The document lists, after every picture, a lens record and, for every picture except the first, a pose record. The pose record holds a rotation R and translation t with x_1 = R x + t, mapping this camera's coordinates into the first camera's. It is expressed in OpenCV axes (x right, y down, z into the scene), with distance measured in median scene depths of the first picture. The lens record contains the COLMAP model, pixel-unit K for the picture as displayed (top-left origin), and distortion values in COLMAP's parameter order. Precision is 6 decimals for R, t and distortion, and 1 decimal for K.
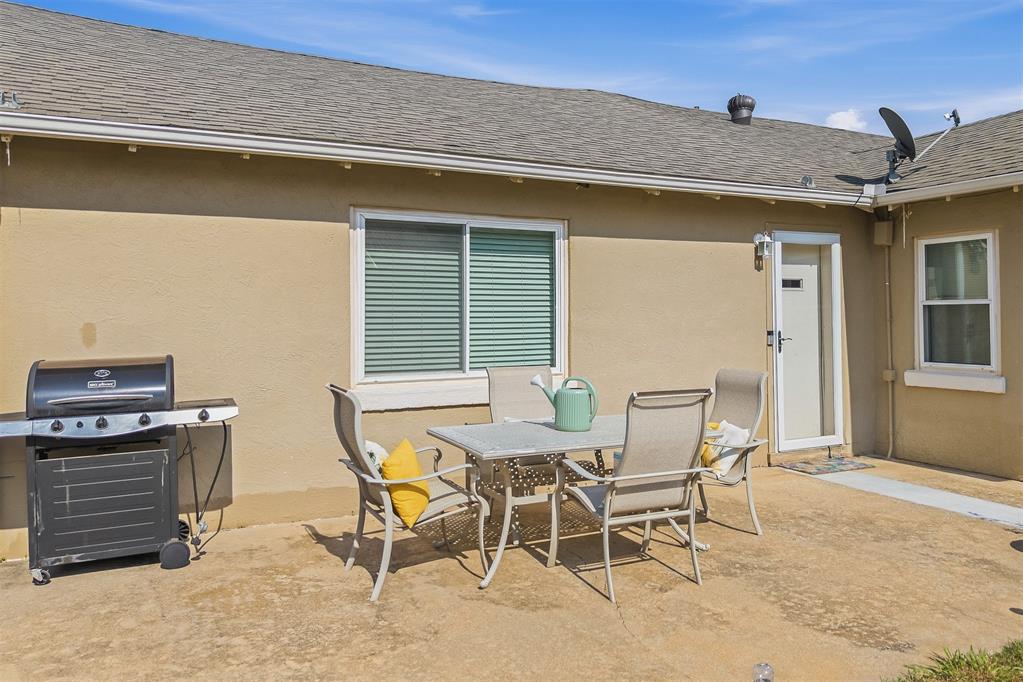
lens RADIAL K [[815.3, 0, 515.6], [0, 815.3, 325.6], [0, 0, 1]] dist [0.107156, -0.180183]
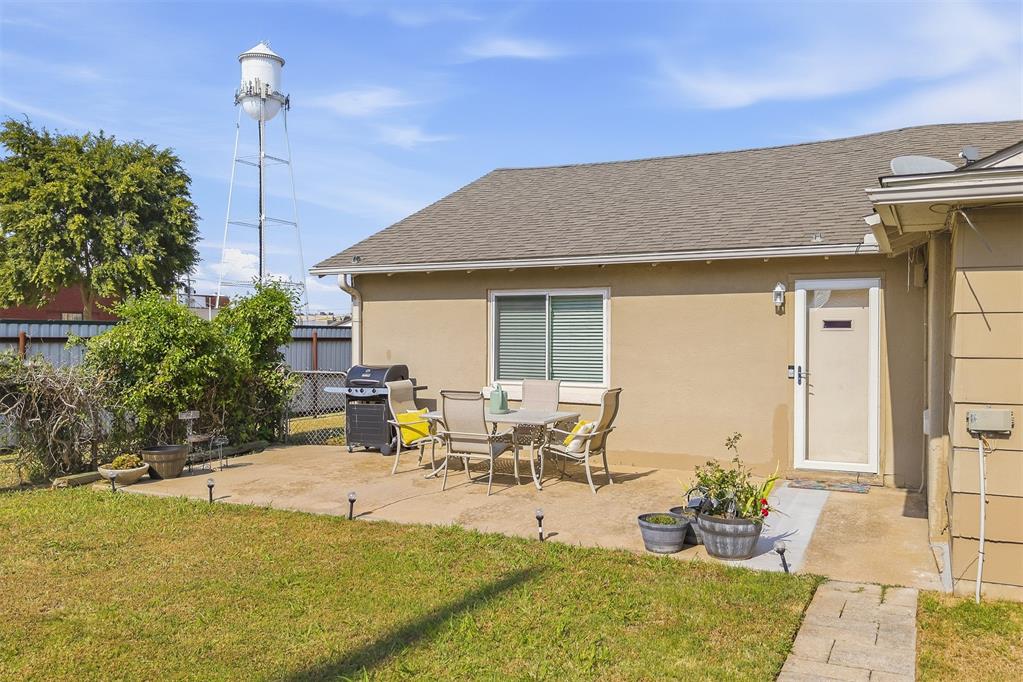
lens RADIAL K [[784.4, 0, 506.8], [0, 784.4, 346.3], [0, 0, 1]] dist [0.032851, -0.005365]
pose [[0.563977, 0.012320, -0.825699, 1.223134], [-0.016751, 0.999854, 0.003478, -0.022050], [0.825621, 0.011870, 0.564101, 0.025498]]
